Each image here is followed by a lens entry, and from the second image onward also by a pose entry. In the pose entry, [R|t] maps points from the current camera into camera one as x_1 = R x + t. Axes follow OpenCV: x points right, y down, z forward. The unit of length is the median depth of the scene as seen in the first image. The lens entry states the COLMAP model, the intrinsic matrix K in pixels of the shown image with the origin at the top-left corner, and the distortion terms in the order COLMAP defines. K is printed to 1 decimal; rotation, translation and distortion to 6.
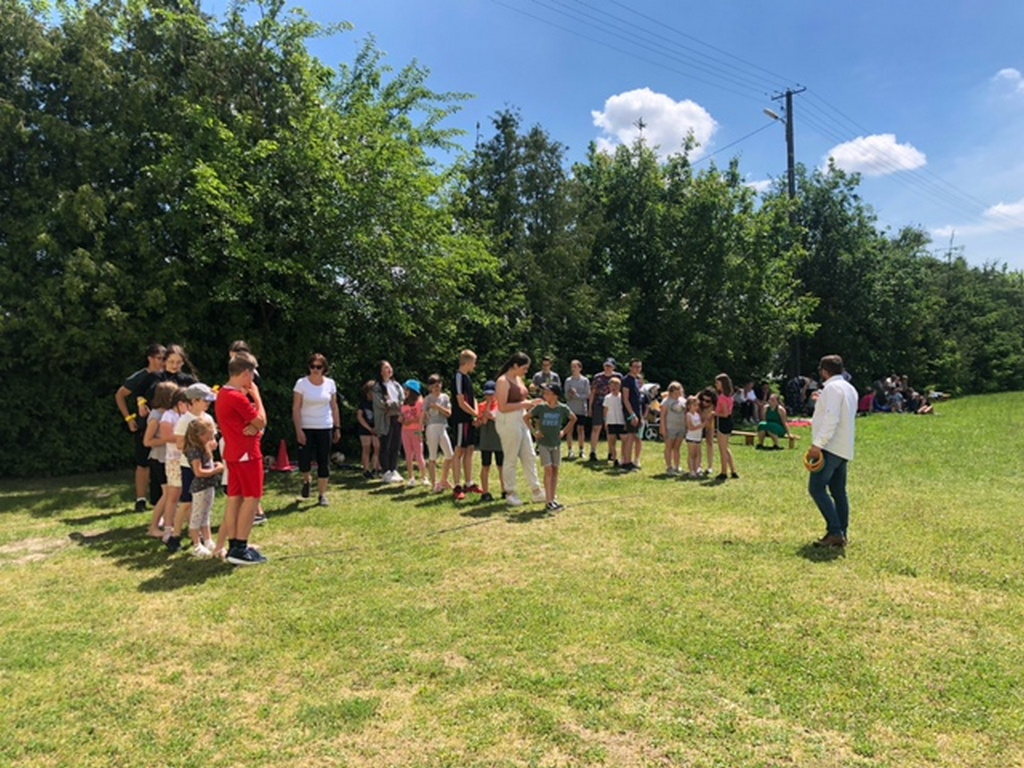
lens RADIAL K [[836.3, 0, 508.9], [0, 836.3, 393.4], [0, 0, 1]] dist [0.004191, 0.026251]
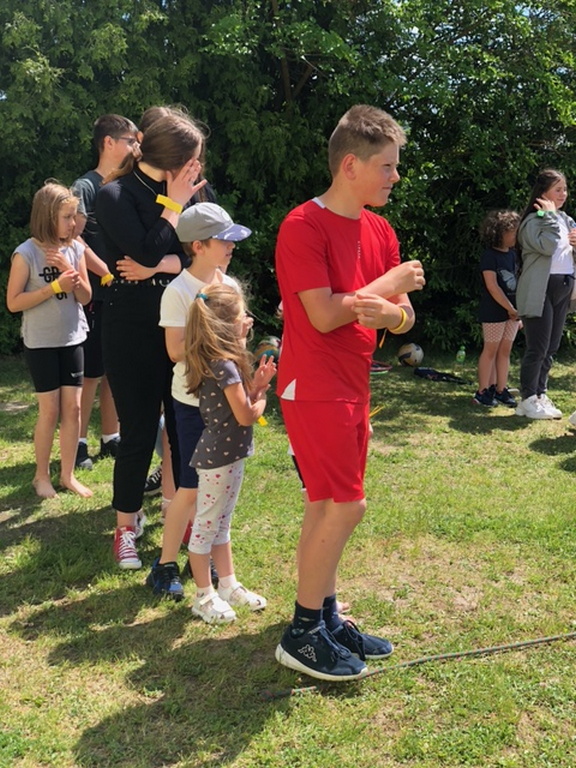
lens RADIAL K [[1164.5, 0, 259.7], [0, 1164.5, 383.7], [0, 0, 1]] dist [0.028886, 0.000000]
pose [[0.965462, 0.067327, -0.251693, -0.116261], [-0.035898, 0.991196, 0.127444, 0.002562], [0.258058, -0.114007, 0.959379, 0.260325]]
